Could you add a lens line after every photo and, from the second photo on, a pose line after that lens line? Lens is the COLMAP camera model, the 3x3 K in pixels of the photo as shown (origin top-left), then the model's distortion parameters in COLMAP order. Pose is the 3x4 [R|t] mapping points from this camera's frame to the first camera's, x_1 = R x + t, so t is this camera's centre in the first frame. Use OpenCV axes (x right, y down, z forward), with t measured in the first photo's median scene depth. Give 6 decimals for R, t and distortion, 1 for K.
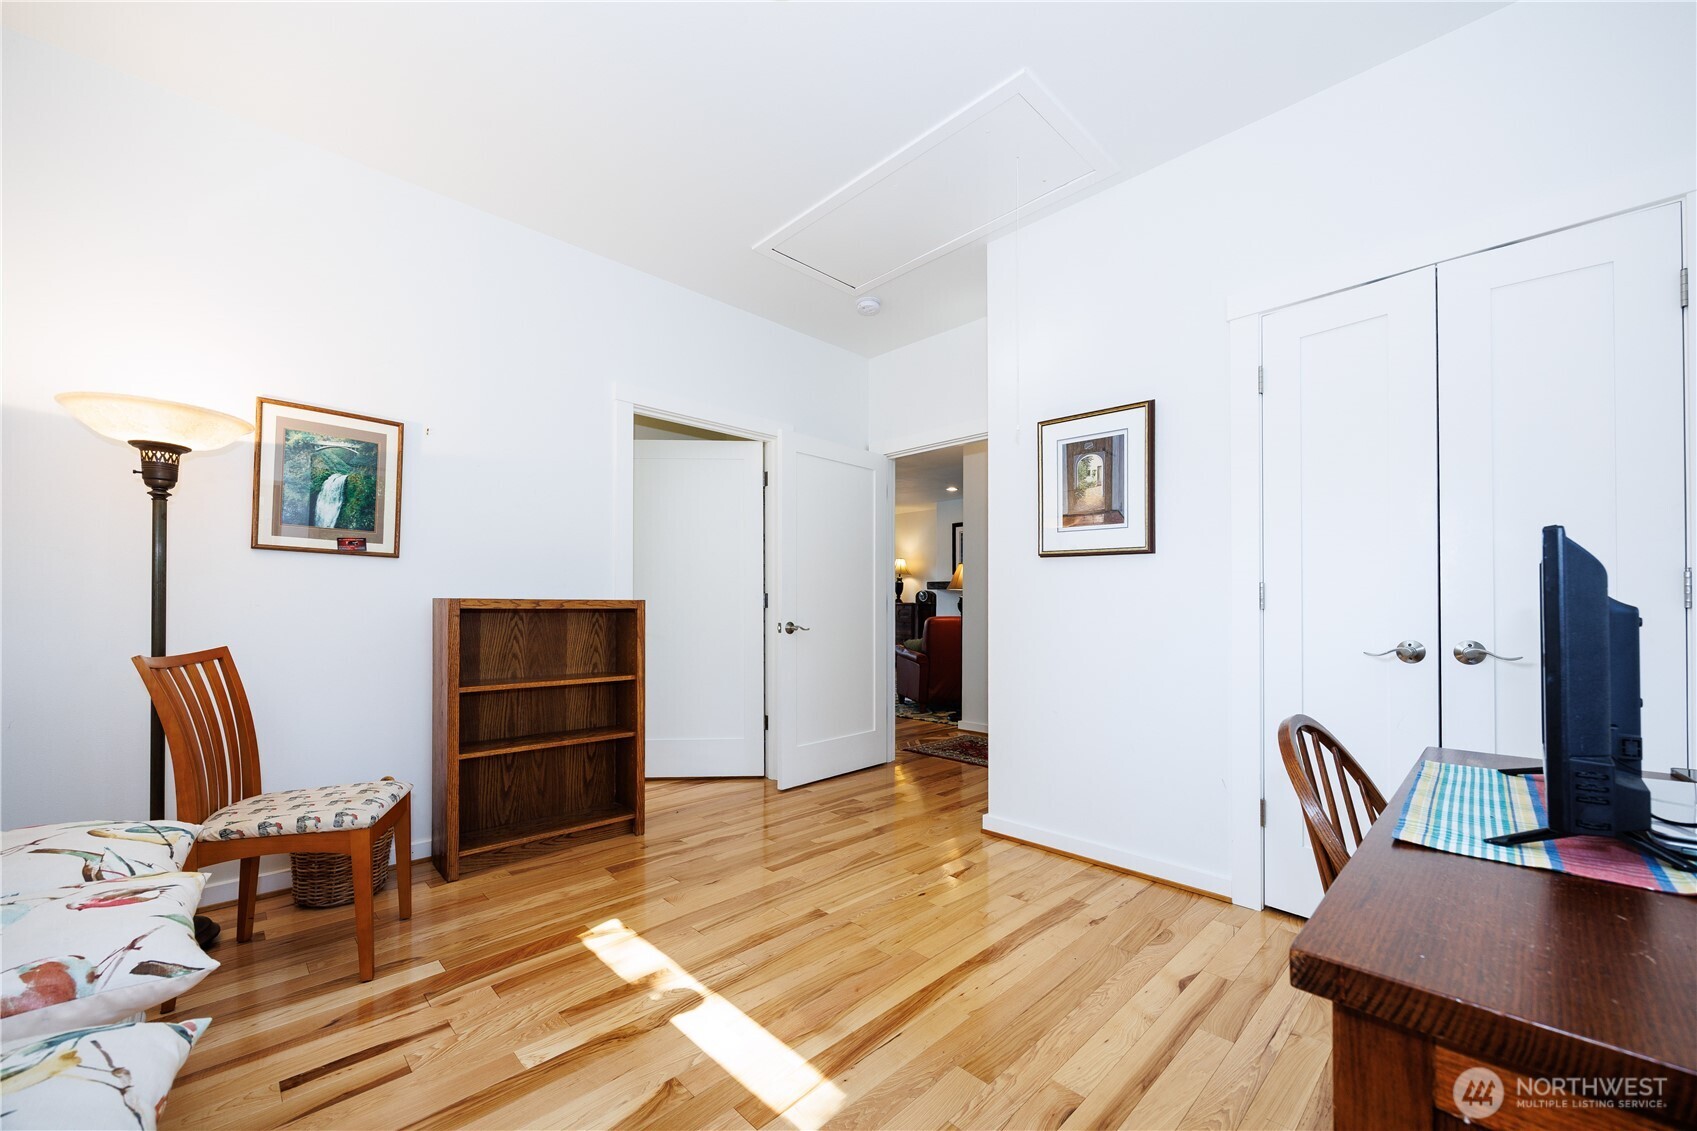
lens RADIAL K [[655.7, 0, 820.2], [0, 655.7, 597.5], [0, 0, 1]] dist [-0.001790, -0.000452]
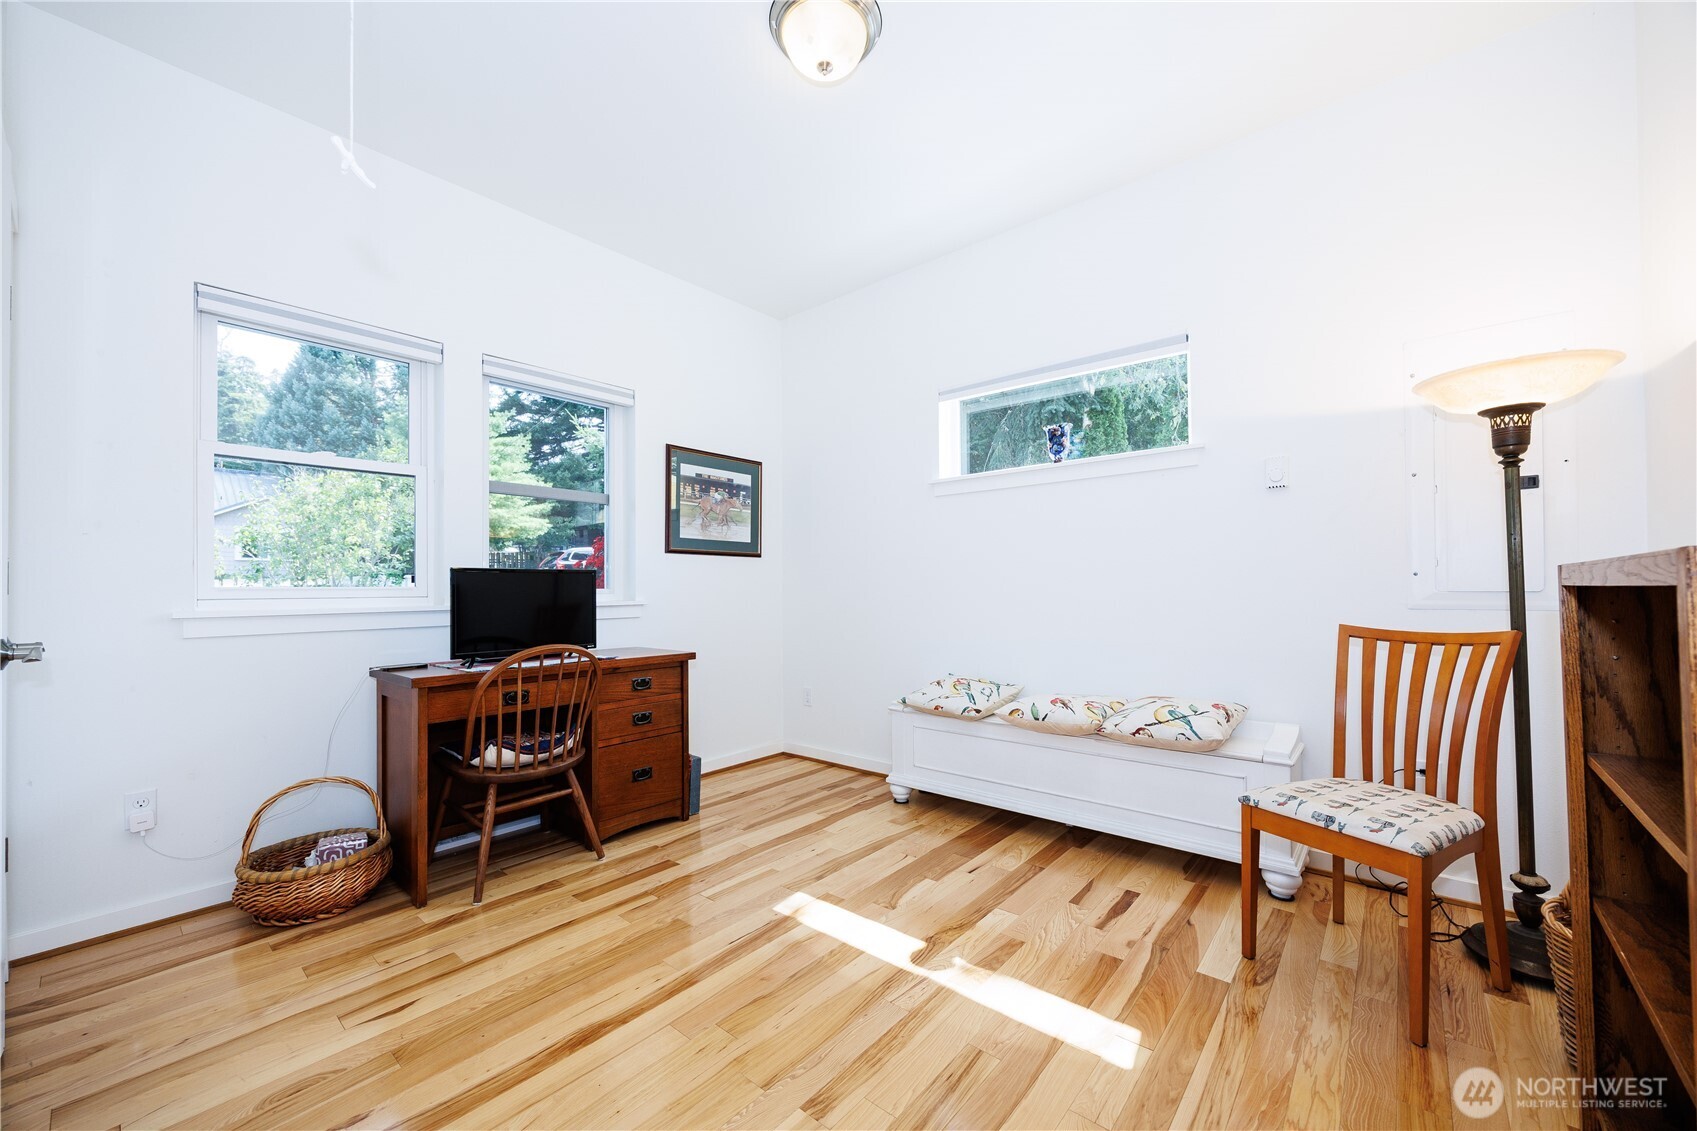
lens RADIAL K [[655.7, 0, 820.2], [0, 655.7, 597.5], [0, 0, 1]] dist [-0.001790, -0.000452]
pose [[-0.995489, 0.008525, -0.094493, 0.058720], [0.008793, 0.999958, -0.002427, 0.027004], [0.094469, -0.003247, -0.995523, 1.991575]]
